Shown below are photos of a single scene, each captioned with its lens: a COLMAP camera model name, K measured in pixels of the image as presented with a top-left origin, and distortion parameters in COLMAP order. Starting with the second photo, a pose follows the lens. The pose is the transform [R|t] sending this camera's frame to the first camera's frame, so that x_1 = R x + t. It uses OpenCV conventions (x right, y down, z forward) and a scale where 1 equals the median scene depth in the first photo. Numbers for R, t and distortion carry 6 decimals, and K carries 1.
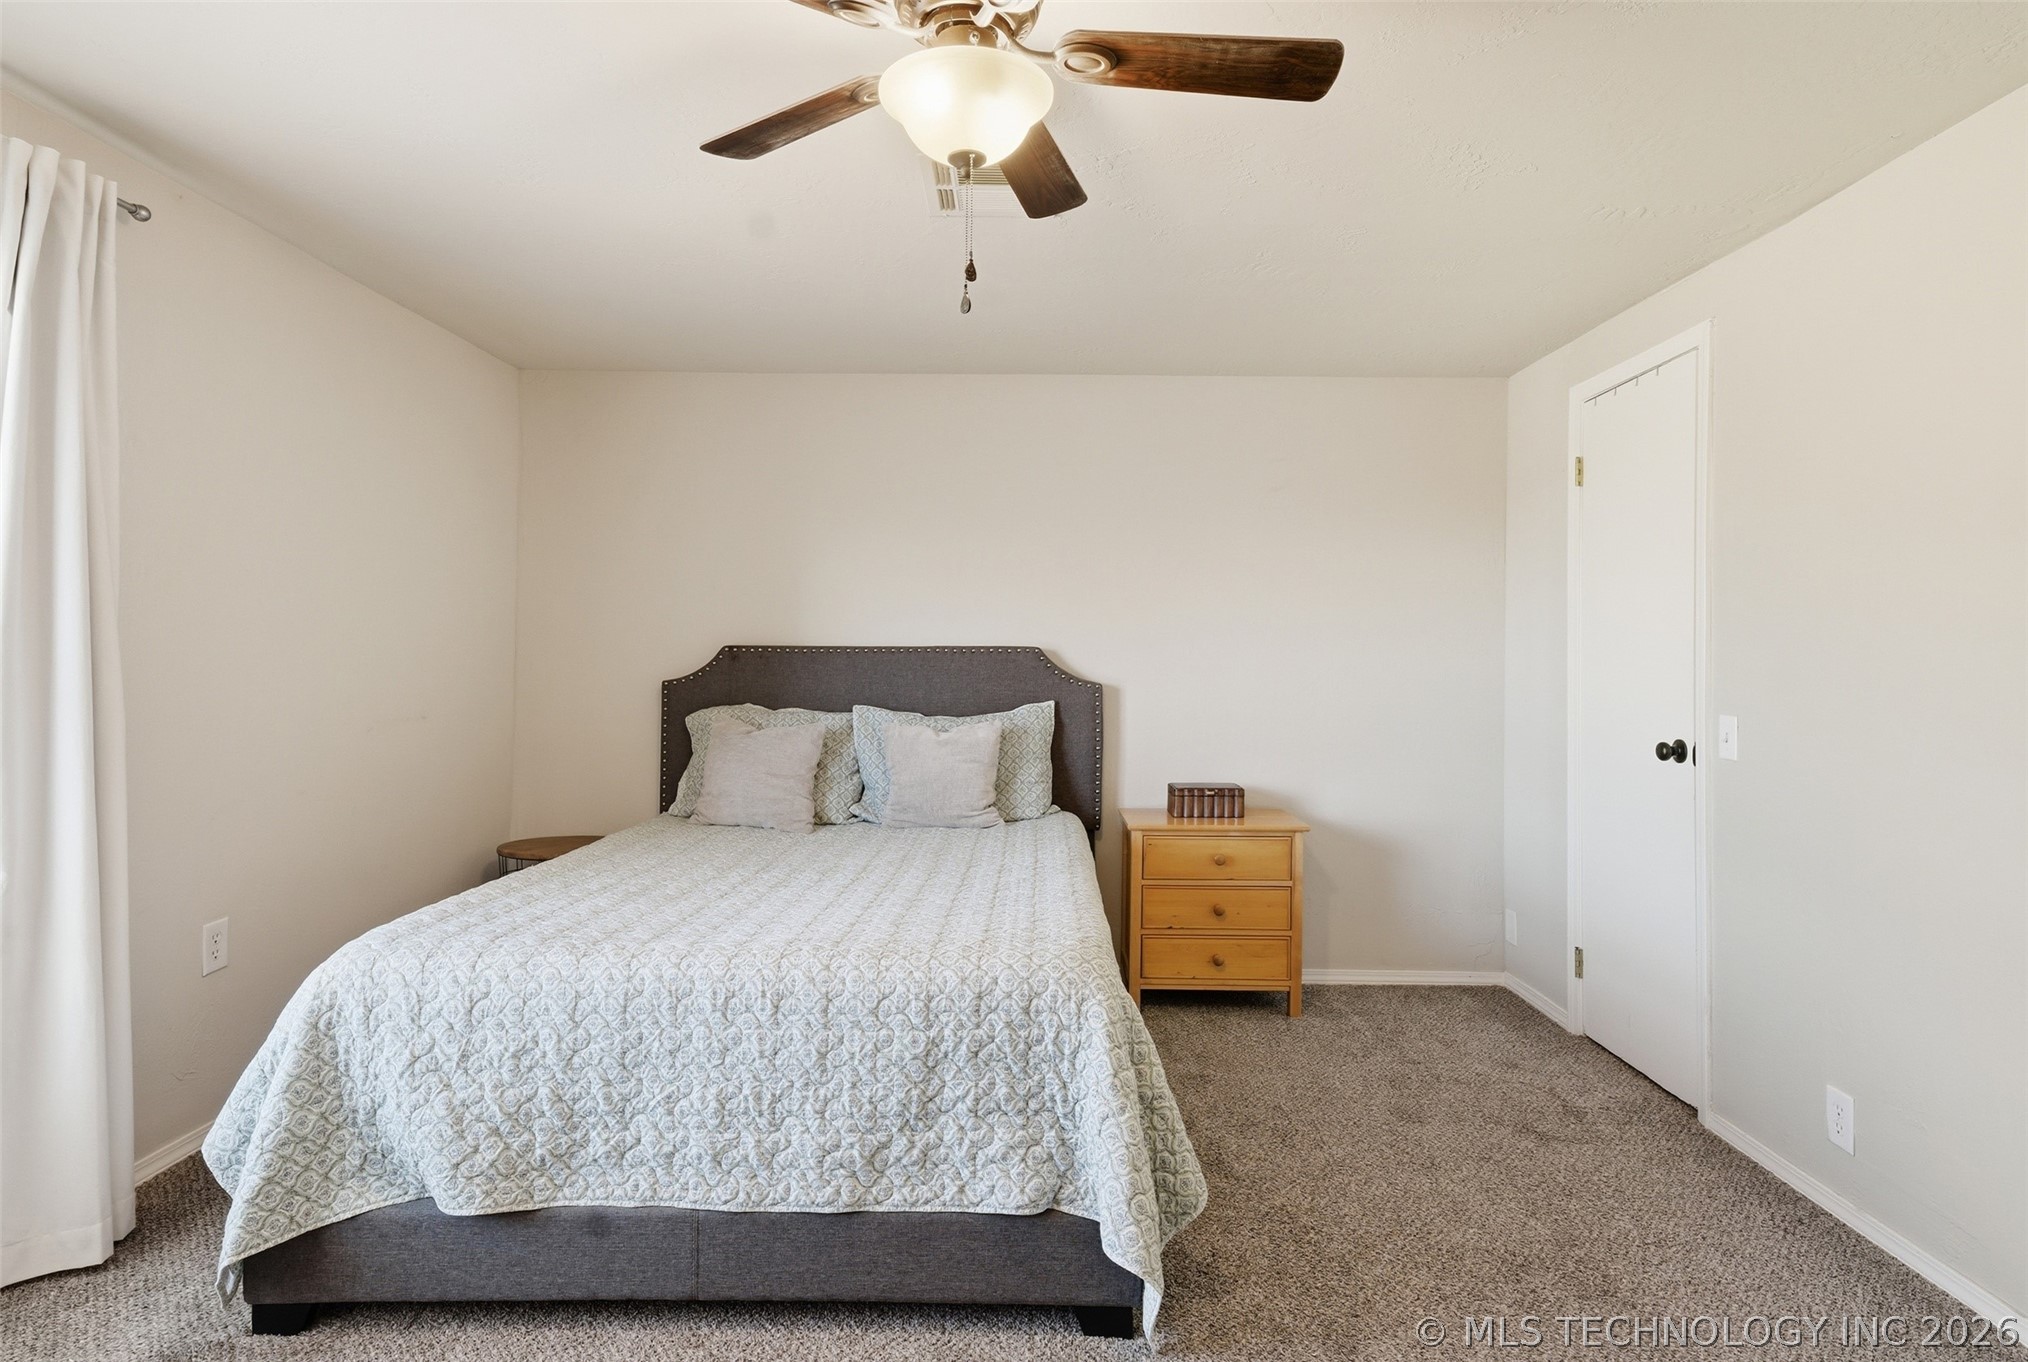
lens RADIAL K [[1130.7, 0, 1061.1], [0, 1130.7, 622.8], [0, 0, 1]] dist [-0.021448, 0.076014]
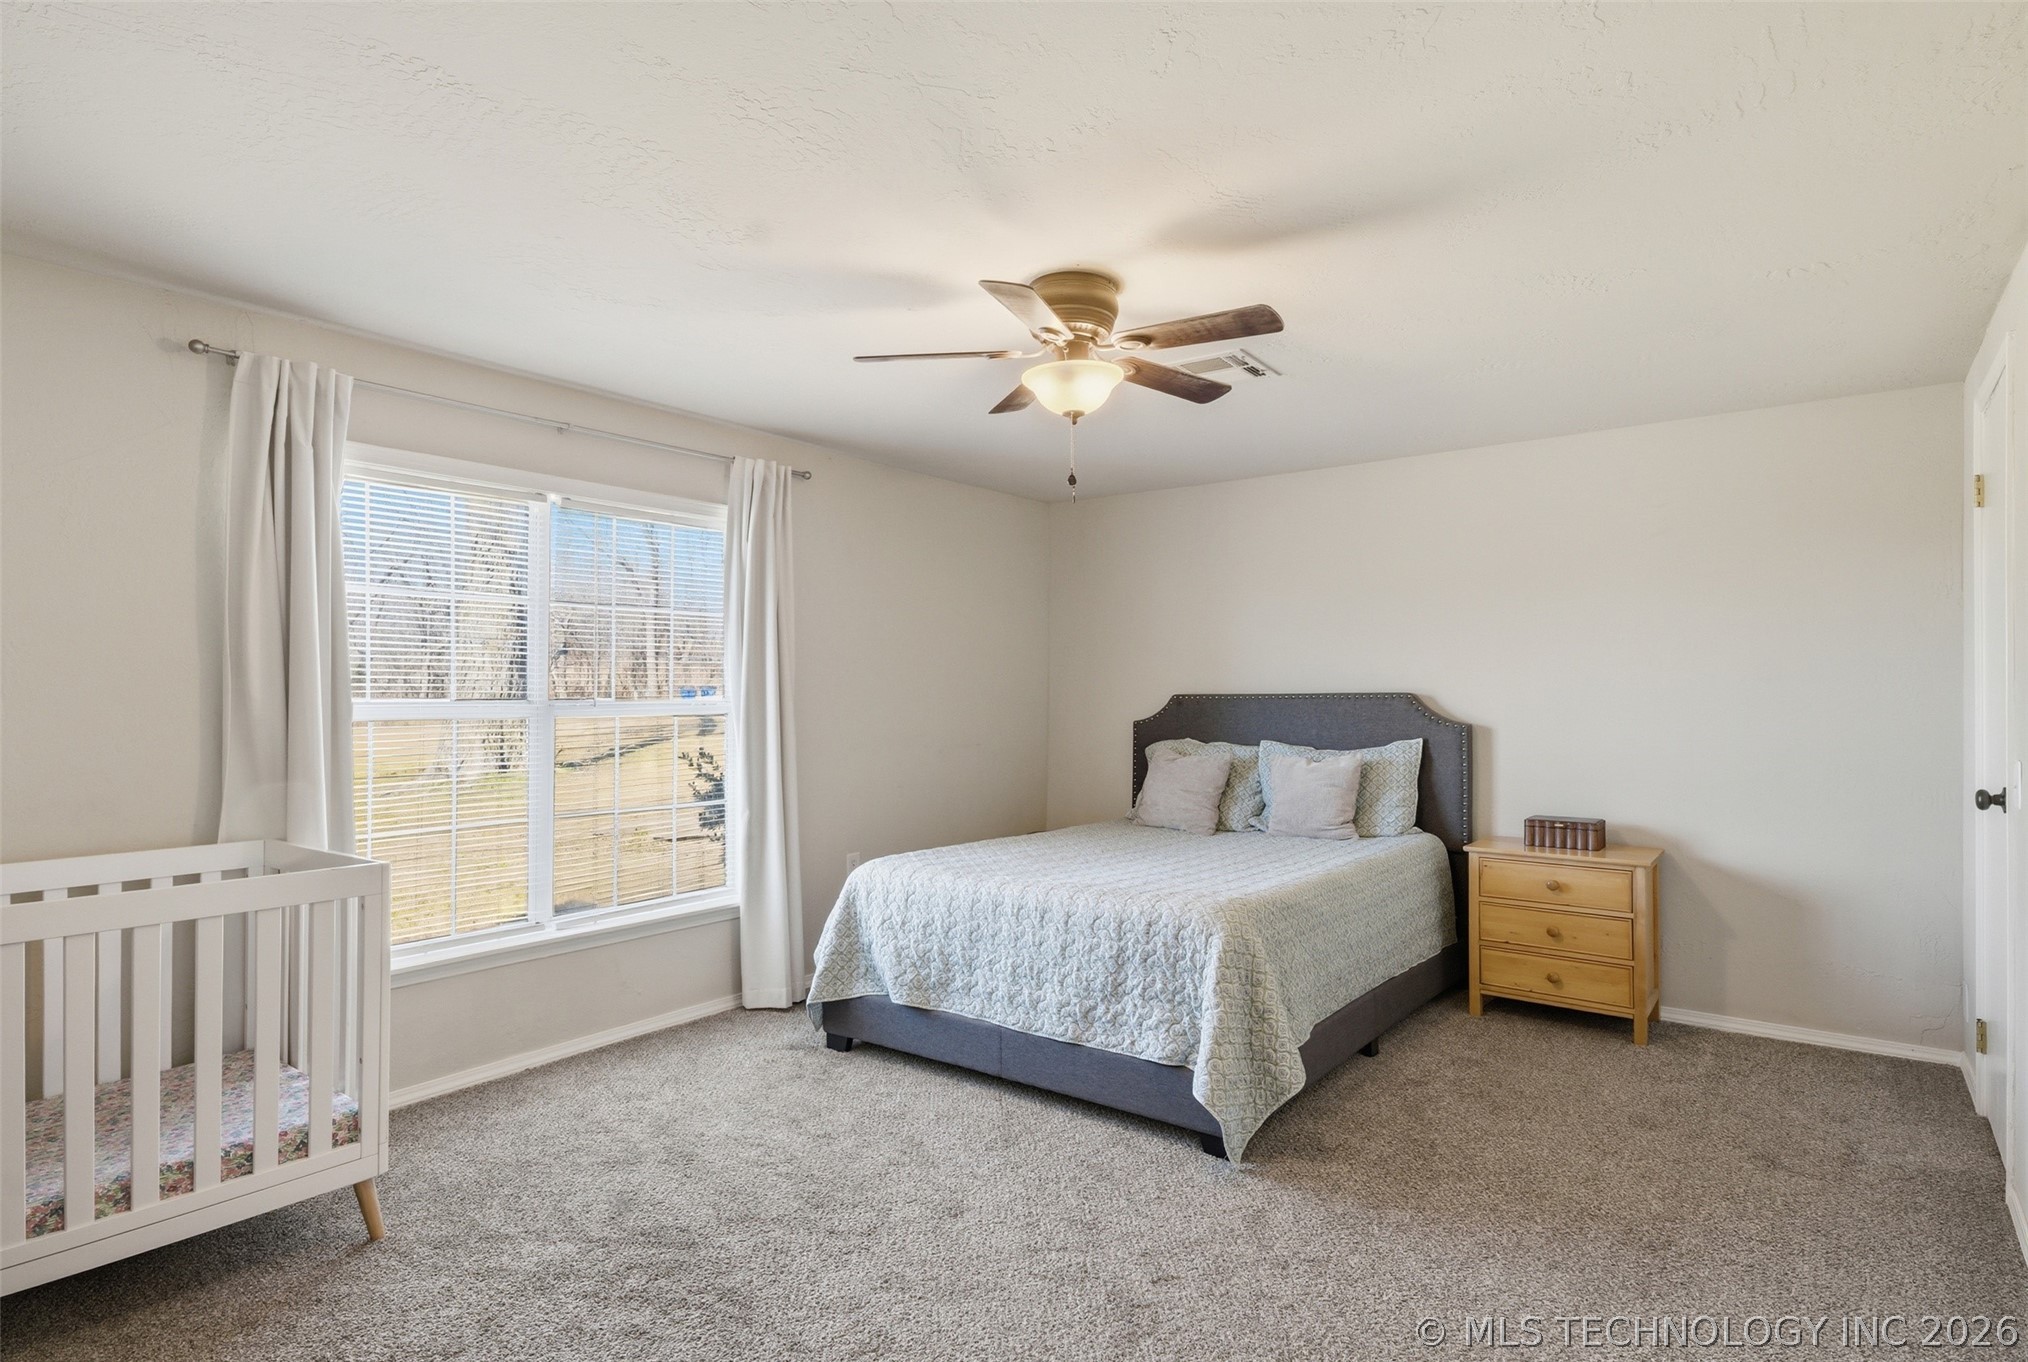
lens RADIAL K [[1114.8, 0, 1018.9], [0, 1114.8, 690.0], [0, 0, 1]] dist [0.040706, 0.000409]
pose [[0.797579, -0.015685, -0.603011, 0.717616], [0.028848, 0.999510, 0.012157, -0.012718], [0.602525, -0.027091, 0.797640, -0.318759]]
